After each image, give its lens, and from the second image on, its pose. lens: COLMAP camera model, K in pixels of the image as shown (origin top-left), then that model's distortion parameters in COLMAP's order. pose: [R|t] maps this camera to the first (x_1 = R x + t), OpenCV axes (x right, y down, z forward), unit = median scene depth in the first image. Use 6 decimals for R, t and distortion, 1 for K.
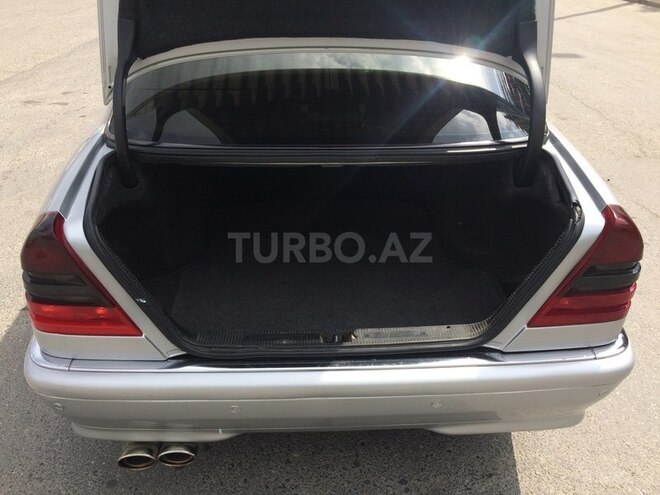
lens RADIAL K [[603.5, 0, 338.9], [0, 603.5, 247.6], [0, 0, 1]] dist [0.096086, -0.153837]
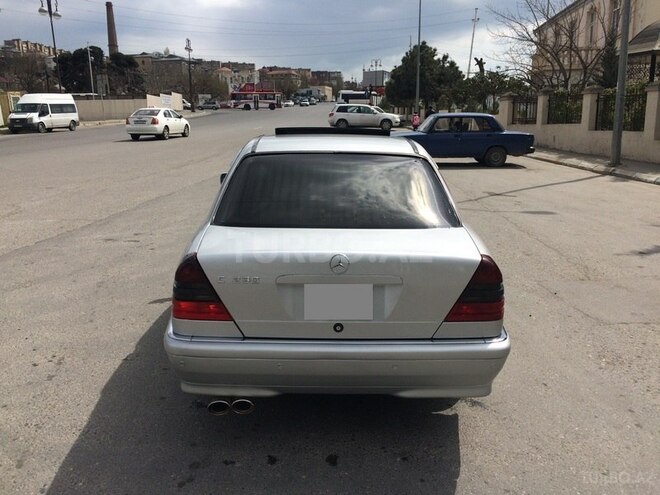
lens RADIAL K [[562.0, 0, 329.6], [0, 562.0, 249.7], [0, 0, 1]] dist [0.088554, -0.120923]
pose [[0.999006, 0.012876, -0.042680, 0.010429], [-0.023075, 0.968503, -0.247931, 0.102493], [0.038143, 0.248669, 0.967837, -0.197067]]
